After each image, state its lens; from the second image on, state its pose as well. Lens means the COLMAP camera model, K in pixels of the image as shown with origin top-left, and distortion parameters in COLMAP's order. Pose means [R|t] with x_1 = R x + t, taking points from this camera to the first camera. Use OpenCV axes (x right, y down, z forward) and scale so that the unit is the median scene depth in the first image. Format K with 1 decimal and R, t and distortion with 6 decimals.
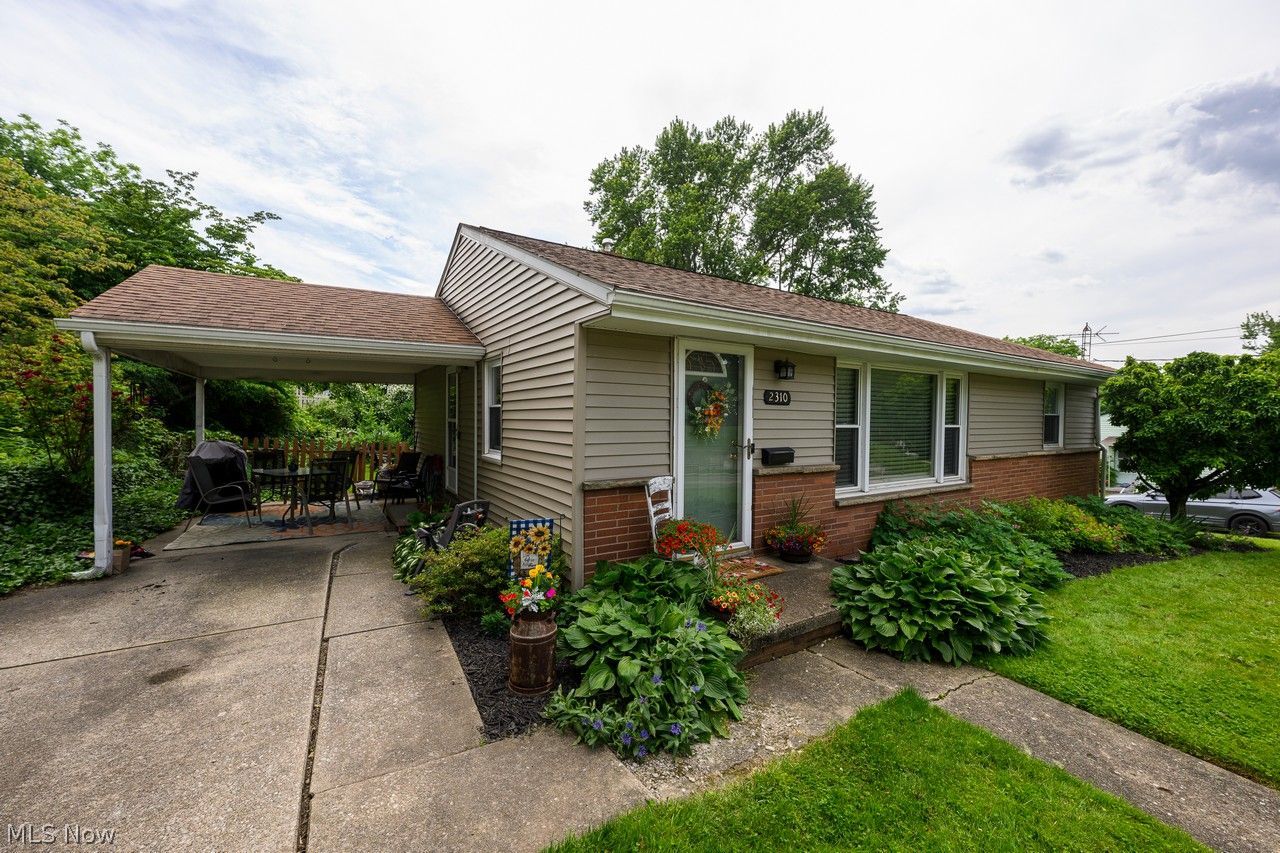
lens RADIAL K [[513.7, 0, 641.7], [0, 513.7, 425.6], [0, 0, 1]] dist [0.001188, -0.000381]
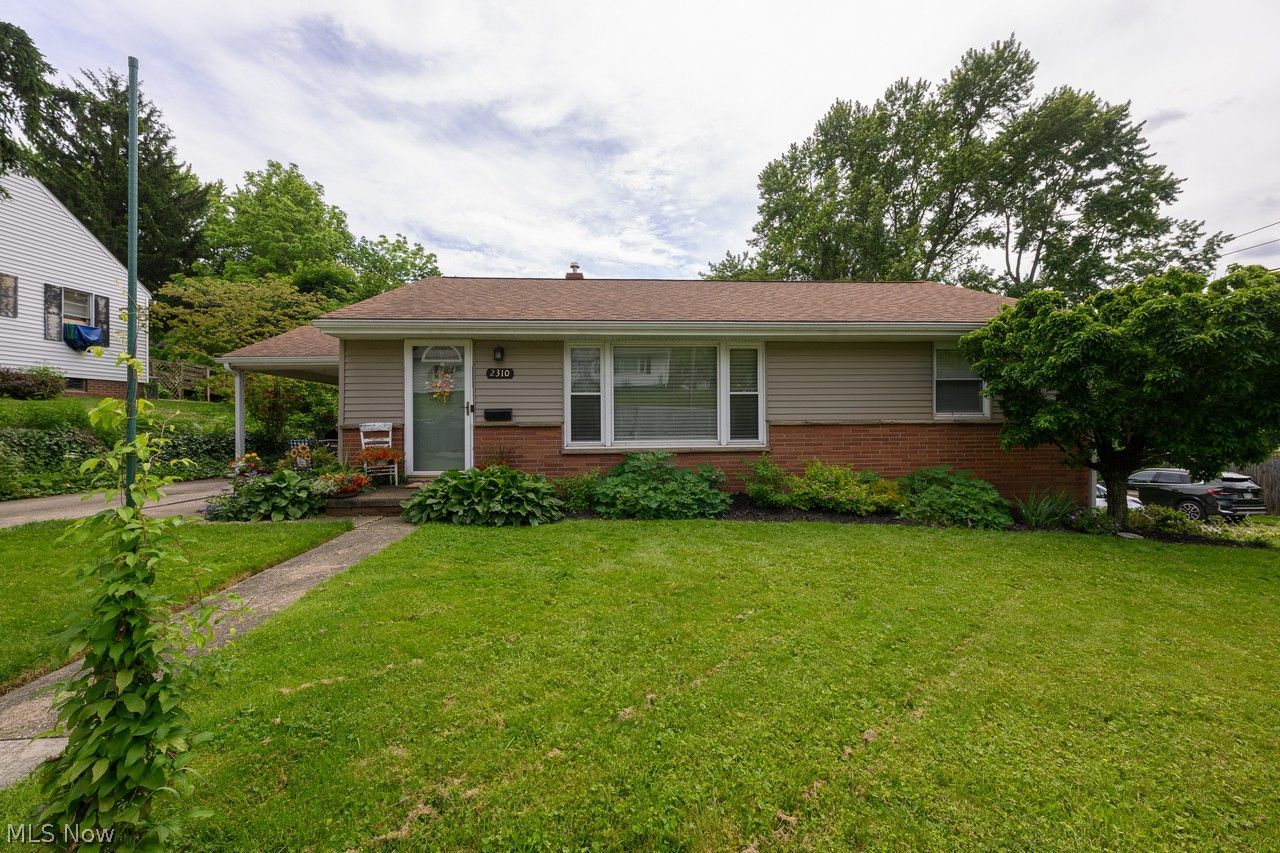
lens RADIAL K [[513.7, 0, 637.4], [0, 513.7, 425.3], [0, 0, 1]] dist [0.001188, -0.000381]
pose [[0.875495, -0.017034, -0.482927, 0.252660], [0.010064, 0.999804, -0.017020, 0.023064], [0.483122, 0.010041, 0.875495, -0.012427]]
